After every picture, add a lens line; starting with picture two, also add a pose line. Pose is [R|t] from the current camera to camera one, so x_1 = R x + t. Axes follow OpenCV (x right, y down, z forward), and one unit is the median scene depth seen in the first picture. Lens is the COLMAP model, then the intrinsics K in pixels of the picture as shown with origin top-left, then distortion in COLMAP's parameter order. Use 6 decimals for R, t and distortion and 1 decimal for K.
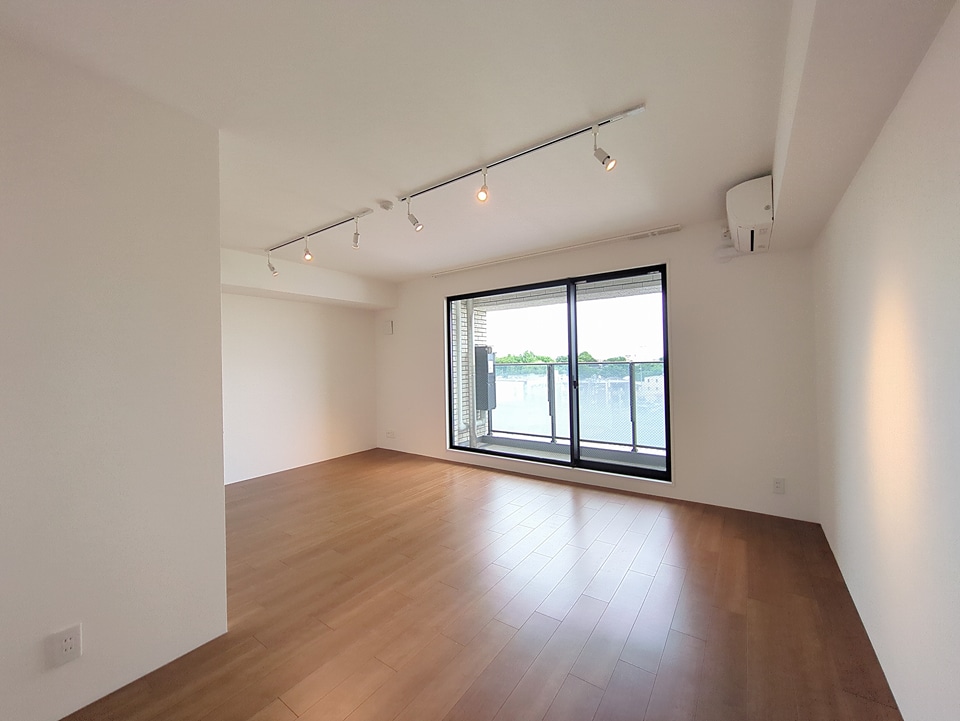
lens RADIAL K [[378.0, 0, 480.0], [0, 378.0, 360.5], [0, 0, 1]] dist [-0.003120, 0.004181]
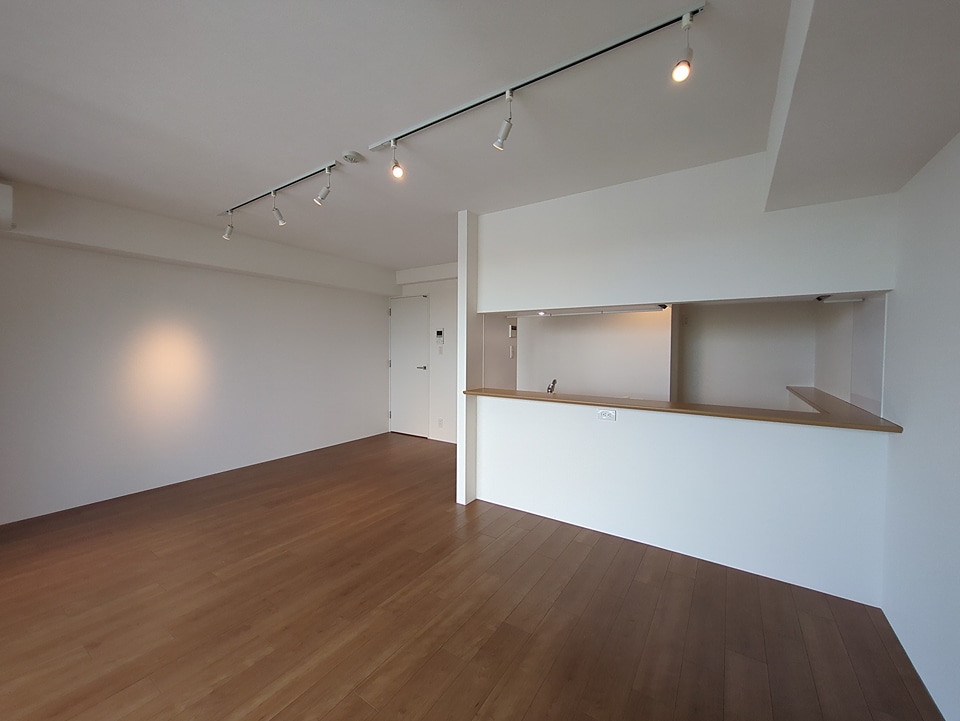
lens RADIAL K [[378.0, 0, 480.0], [0, 378.0, 360.5], [0, 0, 1]] dist [-0.003120, 0.004181]
pose [[-0.999582, 0.014488, -0.025007, -0.502822], [0.013870, 0.999598, 0.024722, 0.005848], [0.025355, 0.024365, -0.999382, 1.856686]]
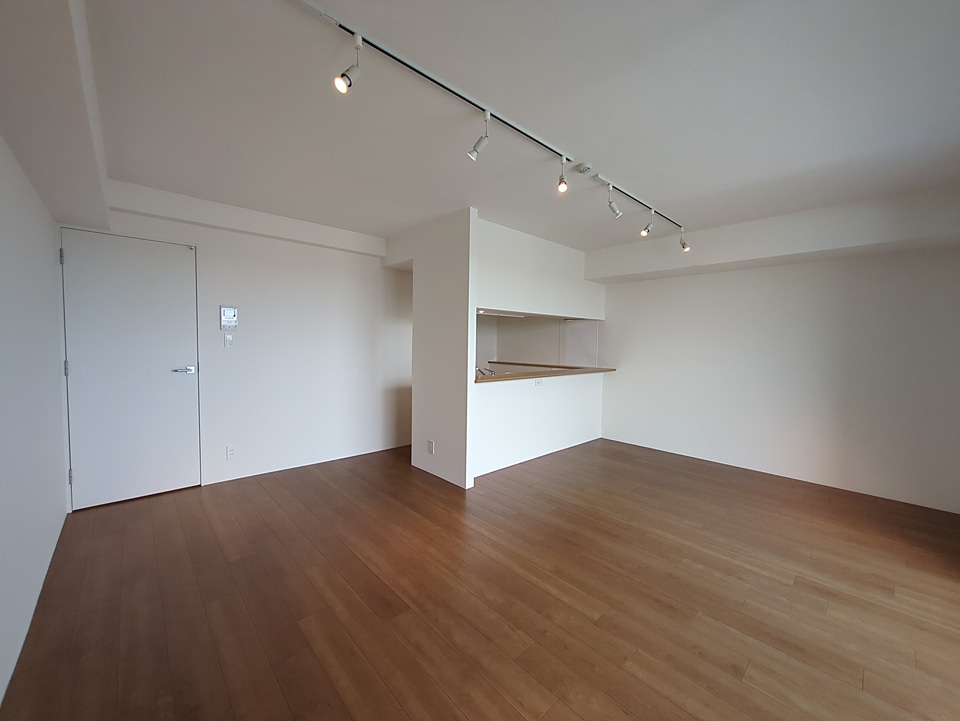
lens RADIAL K [[378.0, 0, 480.0], [0, 378.0, 360.5], [0, 0, 1]] dist [-0.003120, 0.004181]
pose [[-0.202547, 0.062403, -0.977282, 0.720206], [-0.002734, 0.997928, 0.064288, -0.015755], [0.979269, 0.015694, -0.201956, 0.961818]]
